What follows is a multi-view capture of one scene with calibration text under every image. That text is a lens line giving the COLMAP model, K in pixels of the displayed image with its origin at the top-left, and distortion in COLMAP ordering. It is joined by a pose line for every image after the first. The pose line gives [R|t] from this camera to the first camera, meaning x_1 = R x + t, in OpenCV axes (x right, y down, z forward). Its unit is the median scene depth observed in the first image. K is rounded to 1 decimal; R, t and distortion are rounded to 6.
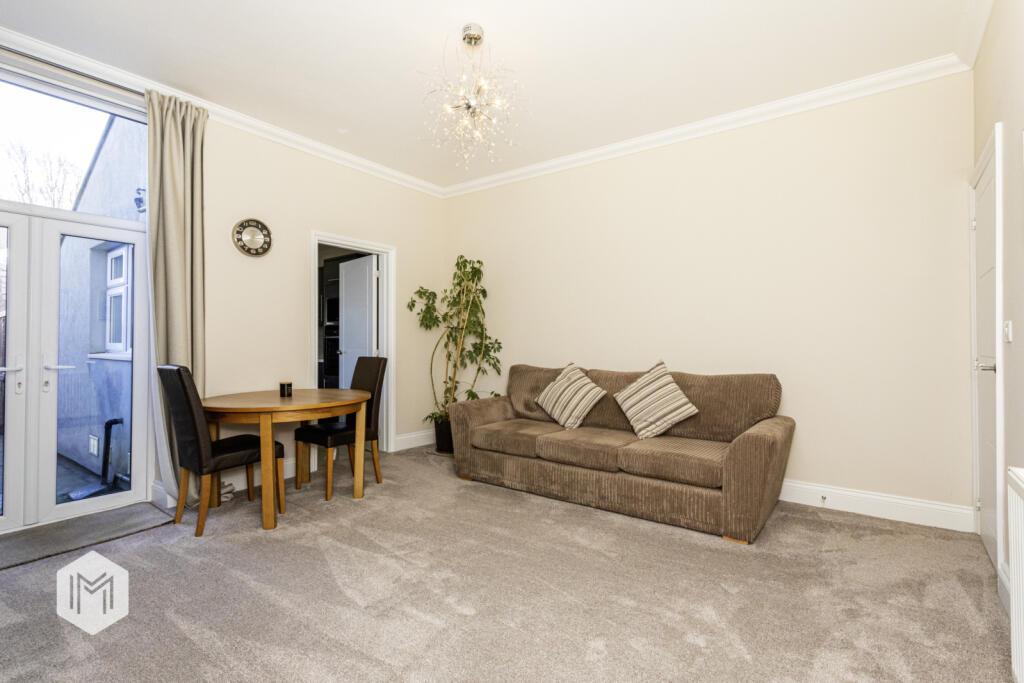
lens RADIAL K [[483.7, 0, 512.0], [0, 483.7, 341.5], [0, 0, 1]] dist [0.000002, -0.000053]
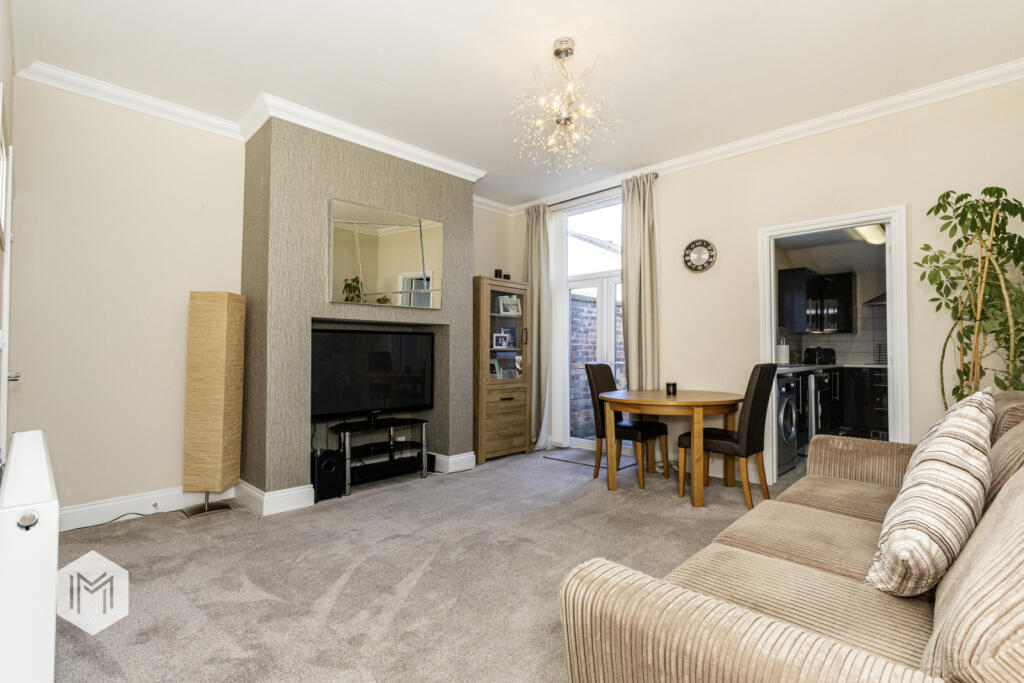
lens RADIAL K [[483.7, 0, 512.0], [0, 483.7, 341.5], [0, 0, 1]] dist [0.000002, -0.000053]
pose [[-0.121987, -0.018095, -0.992367, 0.679640], [0.013632, 0.999709, -0.019904, 0.005490], [0.992438, -0.015956, -0.121705, 0.725286]]
